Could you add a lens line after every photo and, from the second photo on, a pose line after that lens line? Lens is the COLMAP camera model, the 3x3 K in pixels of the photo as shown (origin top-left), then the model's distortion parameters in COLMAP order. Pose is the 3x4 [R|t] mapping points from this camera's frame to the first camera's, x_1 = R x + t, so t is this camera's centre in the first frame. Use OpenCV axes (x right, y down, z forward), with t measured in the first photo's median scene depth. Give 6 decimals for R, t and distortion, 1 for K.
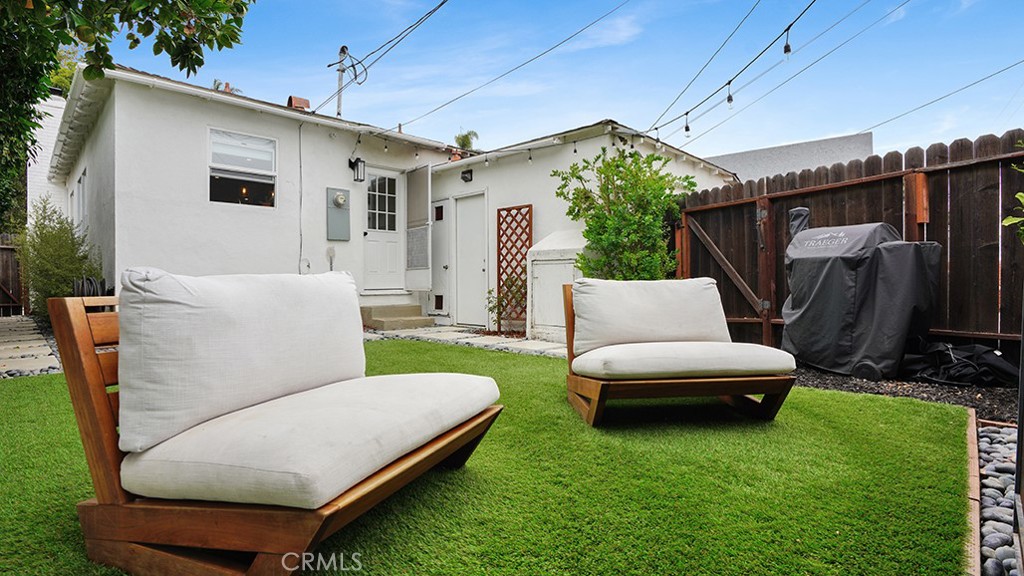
lens RADIAL K [[485.5, 0, 511.5], [0, 485.5, 288.6], [0, 0, 1]] dist [-0.029977, 0.002683]
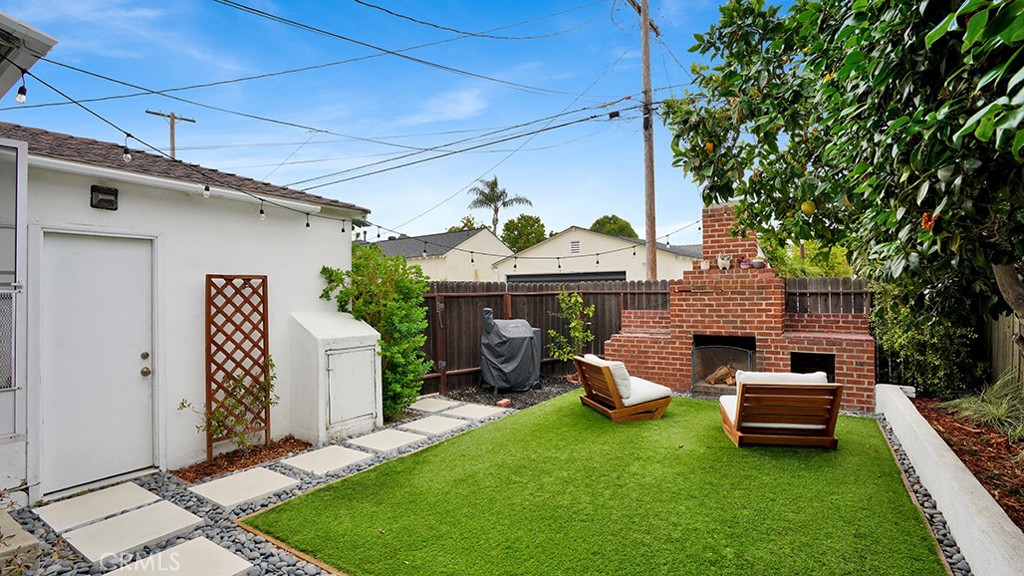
lens RADIAL K [[485.5, 0, 521.3], [0, 485.5, 284.0], [0, 0, 1]] dist [-0.029977, 0.002683]
pose [[-0.197481, 0.018129, 0.980139, -0.760209], [0.017333, 0.999737, -0.014999, -0.137721], [-0.980154, 0.014027, -0.197743, 0.737104]]
